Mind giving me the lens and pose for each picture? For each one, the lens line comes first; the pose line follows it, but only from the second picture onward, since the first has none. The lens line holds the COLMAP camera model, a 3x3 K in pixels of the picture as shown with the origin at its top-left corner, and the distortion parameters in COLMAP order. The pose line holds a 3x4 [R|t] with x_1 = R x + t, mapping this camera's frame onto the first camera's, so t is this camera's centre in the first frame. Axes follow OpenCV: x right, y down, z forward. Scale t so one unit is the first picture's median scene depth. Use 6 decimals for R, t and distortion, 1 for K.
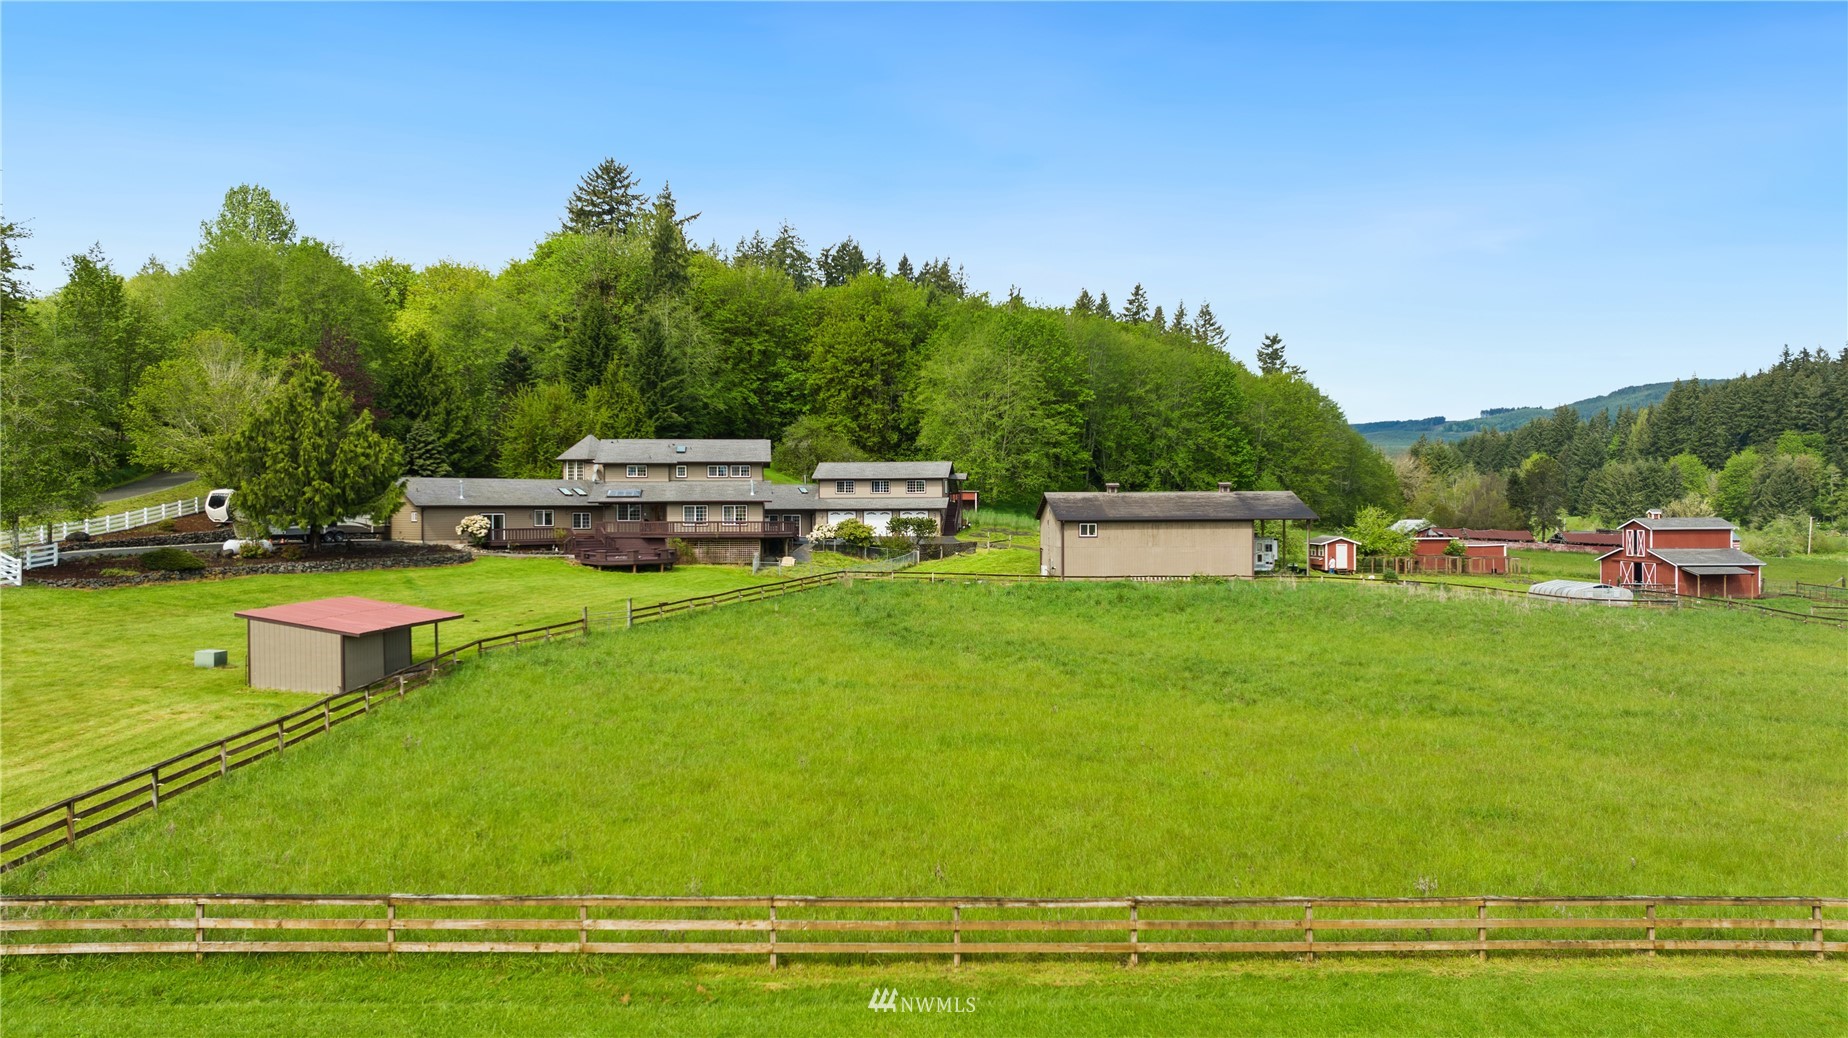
lens RADIAL K [[1336.1, 0, 929.5], [0, 1336.1, 500.1], [0, 0, 1]] dist [0.000758, 0.004892]
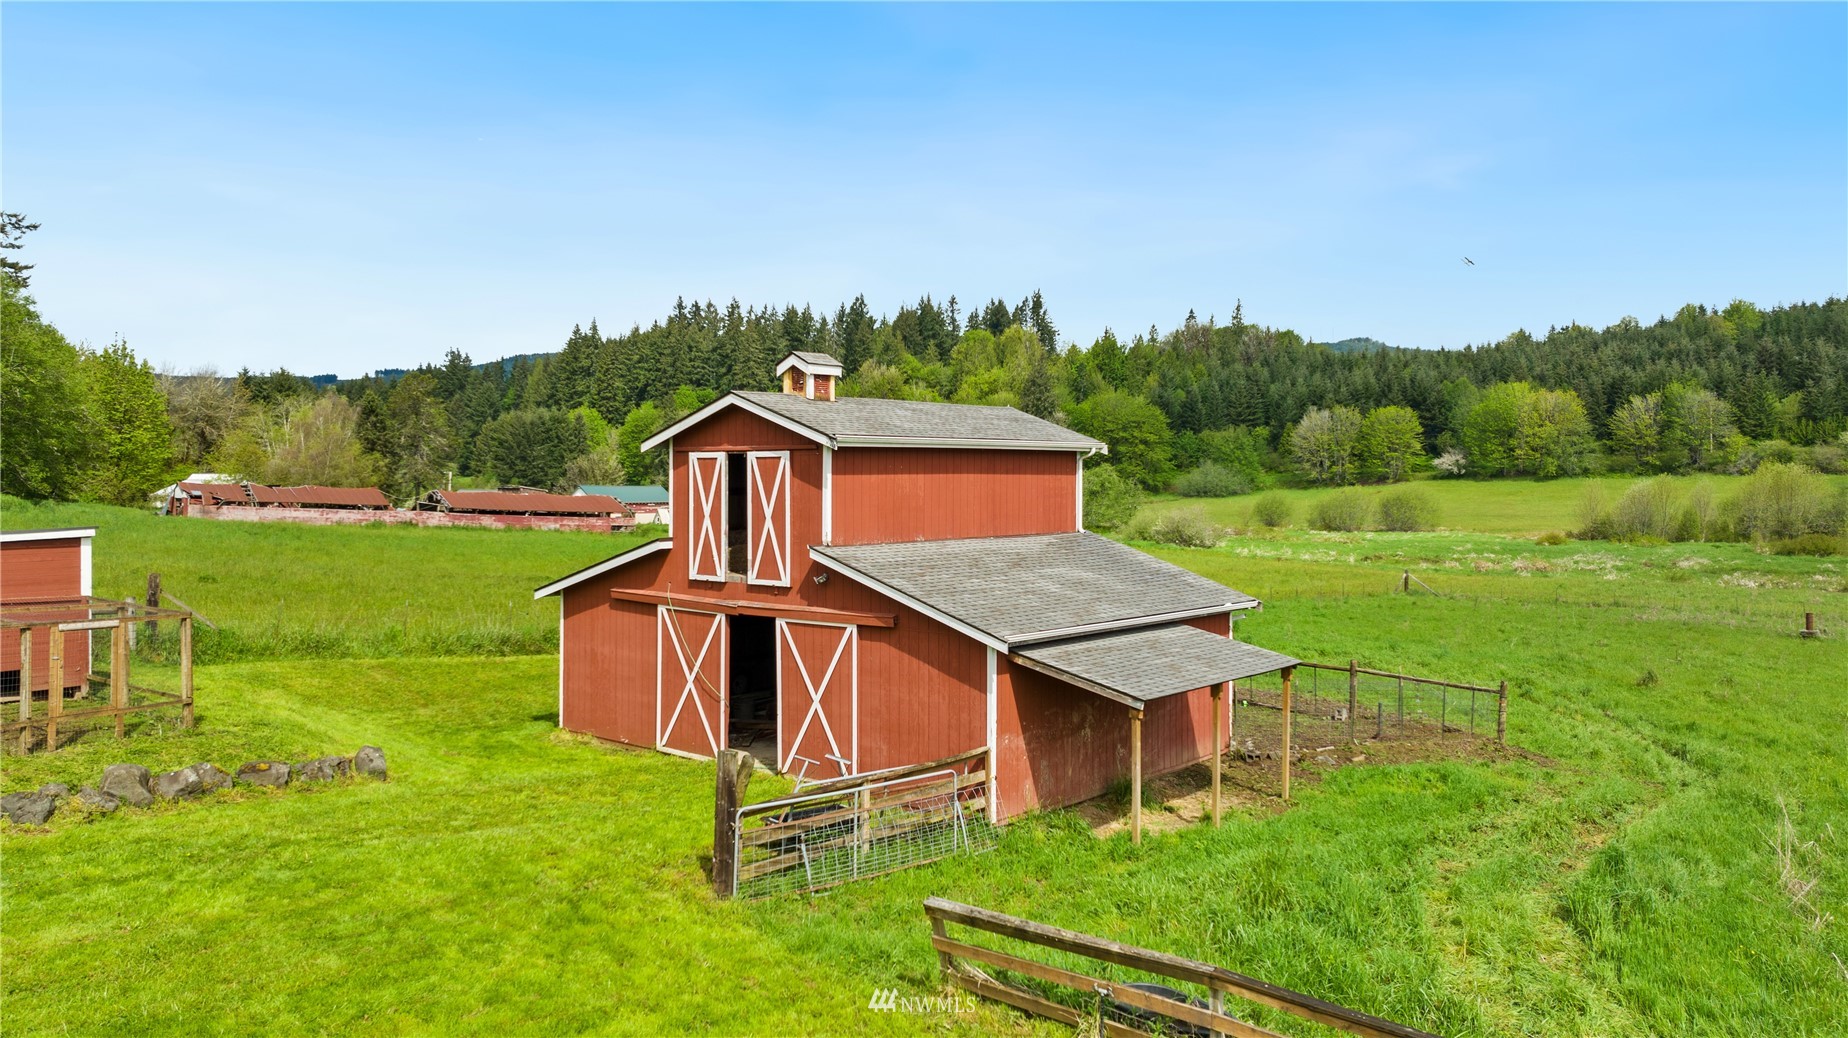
lens RADIAL K [[1336.1, 0, 929.5], [0, 1336.1, 500.1], [0, 0, 1]] dist [0.000758, 0.004892]
pose [[0.709477, -0.008219, 0.704681, 0.272885], [-0.009912, 0.999717, 0.021639, 0.016726], [-0.704659, -0.022337, 0.709195, 0.560578]]
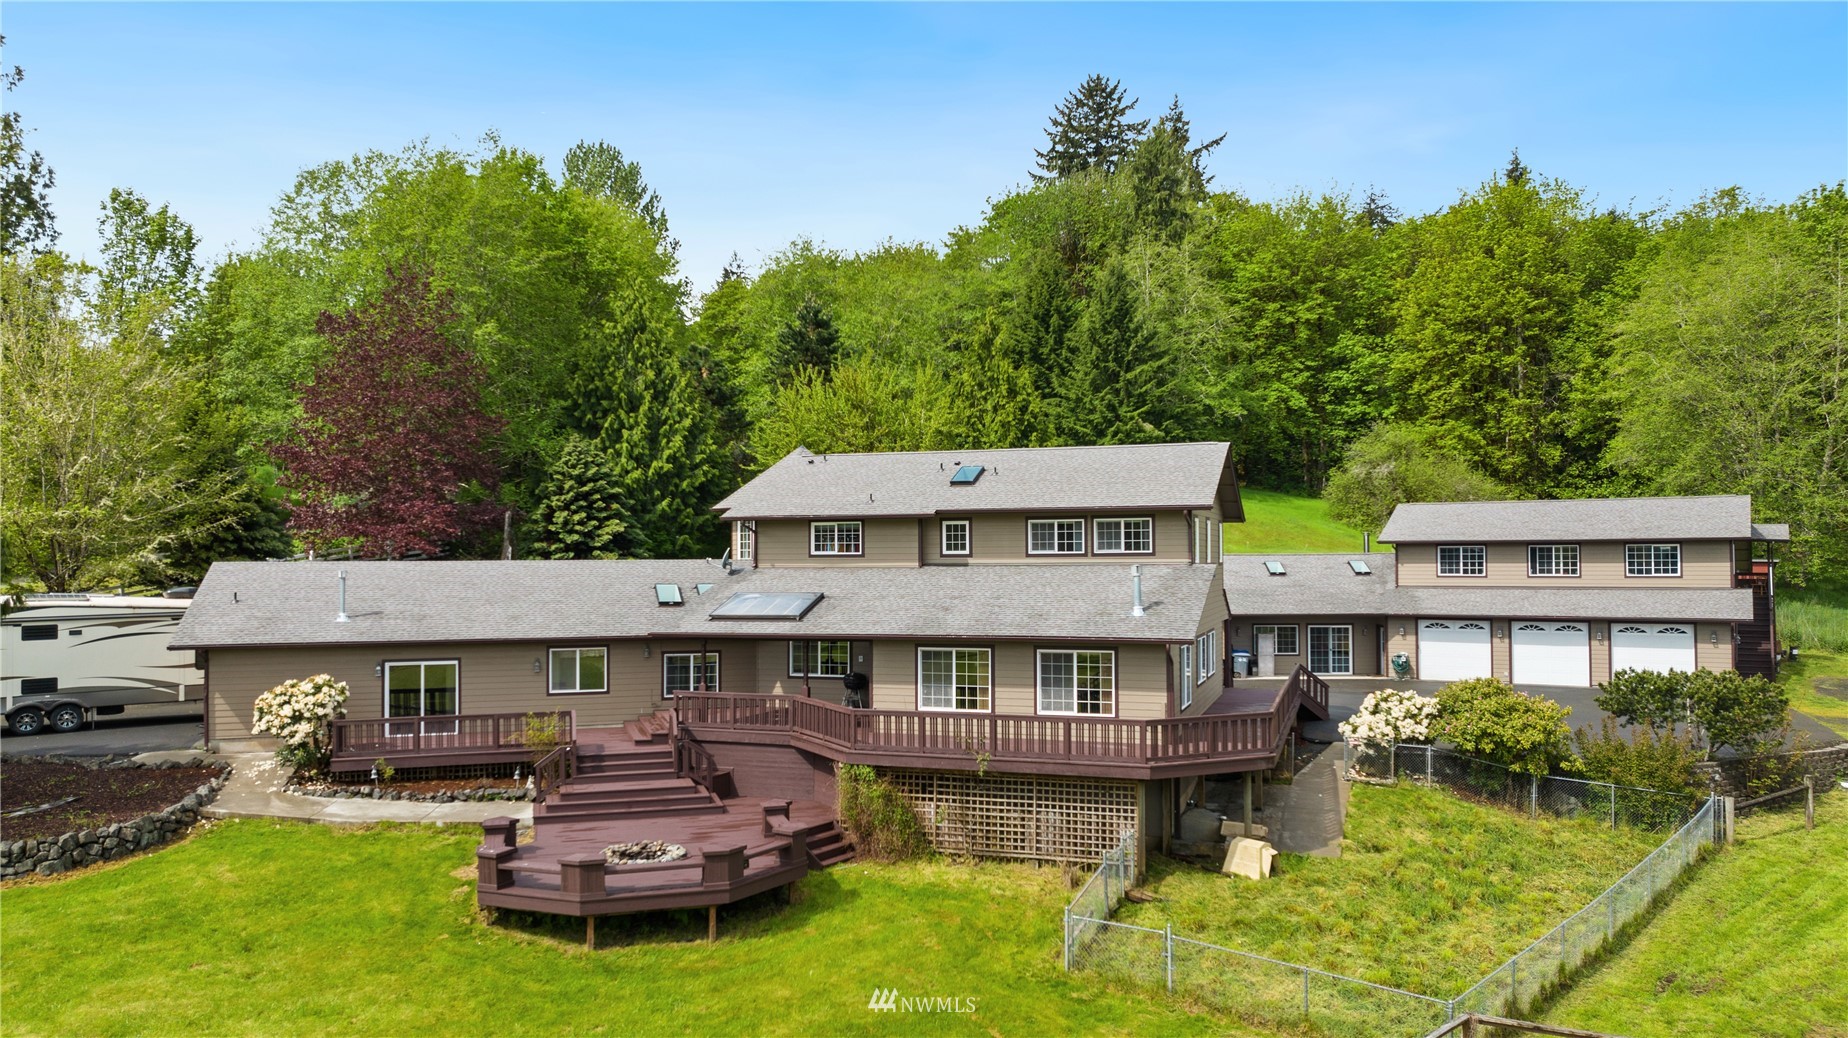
lens RADIAL K [[1322.5, 0, 924.0], [0, 1322.5, 519.0], [0, 0, 1]] dist [-0.012266, -0.000853]
pose [[0.900788, -0.012096, -0.434091, -0.025988], [0.004699, 0.999825, -0.018108, -0.012028], [0.434234, 0.014272, 0.900687, 0.408661]]
